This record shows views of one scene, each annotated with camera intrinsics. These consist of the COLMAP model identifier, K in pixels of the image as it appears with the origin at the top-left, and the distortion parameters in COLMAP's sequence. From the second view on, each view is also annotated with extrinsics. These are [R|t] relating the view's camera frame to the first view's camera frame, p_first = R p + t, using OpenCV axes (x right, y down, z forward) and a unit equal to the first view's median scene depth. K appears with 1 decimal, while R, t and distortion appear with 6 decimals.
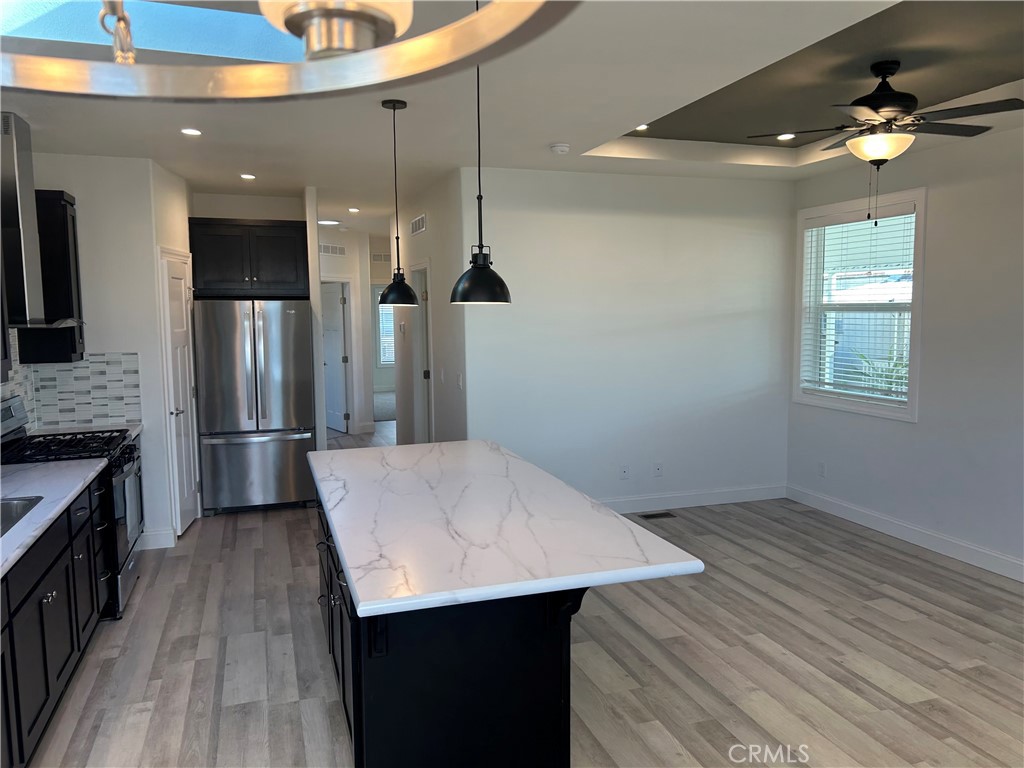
lens RADIAL K [[770.5, 0, 517.8], [0, 770.5, 382.9], [0, 0, 1]] dist [0.054845, -0.049649]
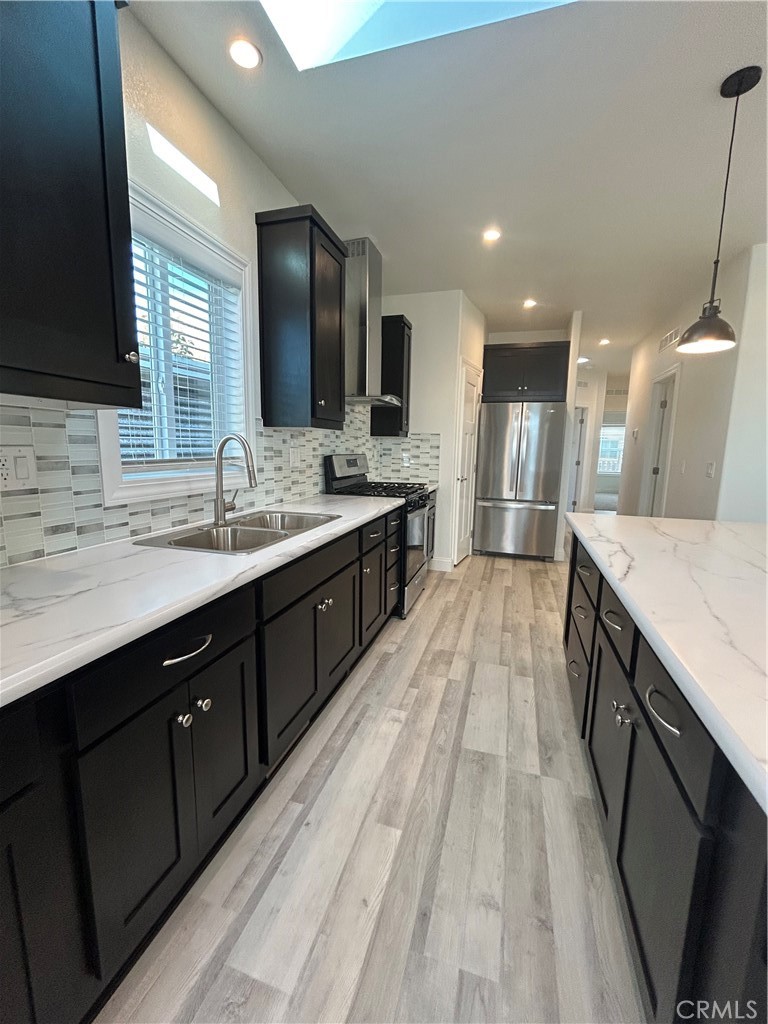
lens RADIAL K [[417.2, 0, 385.1], [0, 417.2, 511.2], [0, 0, 1]] dist [-0.002660, 0.000698]
pose [[0.810326, 0.113217, -0.574938, -0.132016], [-0.082156, 0.993417, 0.079832, 0.057533], [0.580191, -0.017455, 0.814293, 0.364951]]
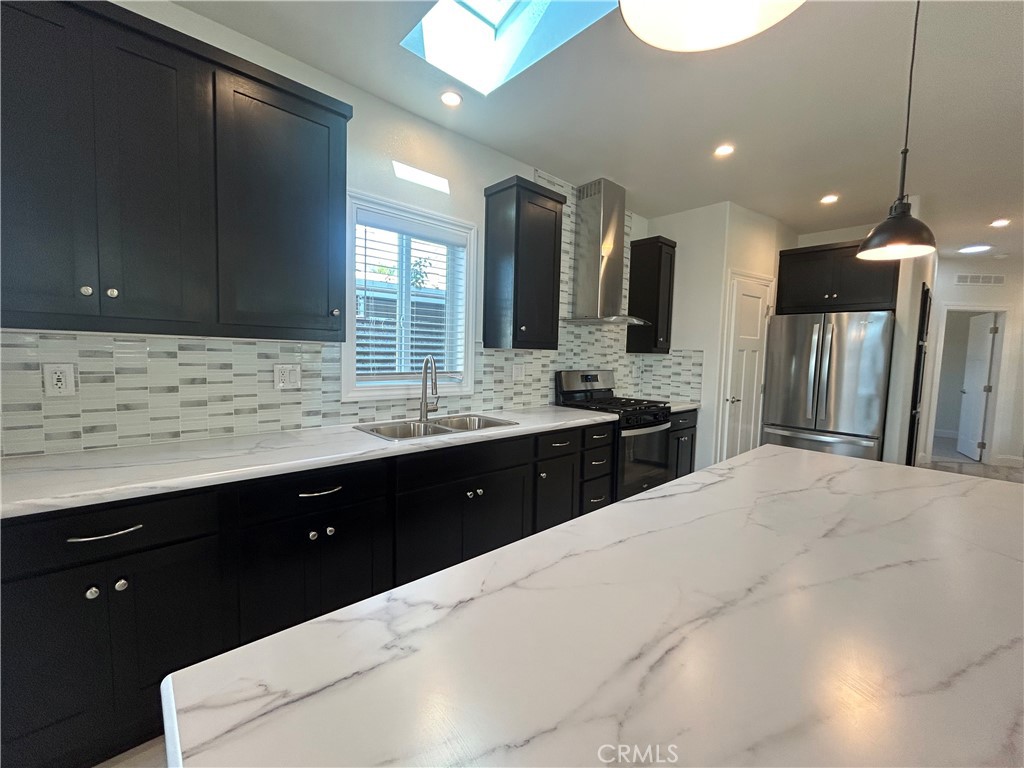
lens RADIAL K [[417.2, 0, 512.0], [0, 417.2, 384.0], [0, 0, 1]] dist [-0.002660, 0.000698]
pose [[0.403445, 0.087970, -0.910765, 0.045121], [-0.118503, 0.992008, 0.043323, 0.030433], [0.907298, 0.090450, 0.410645, 0.474833]]
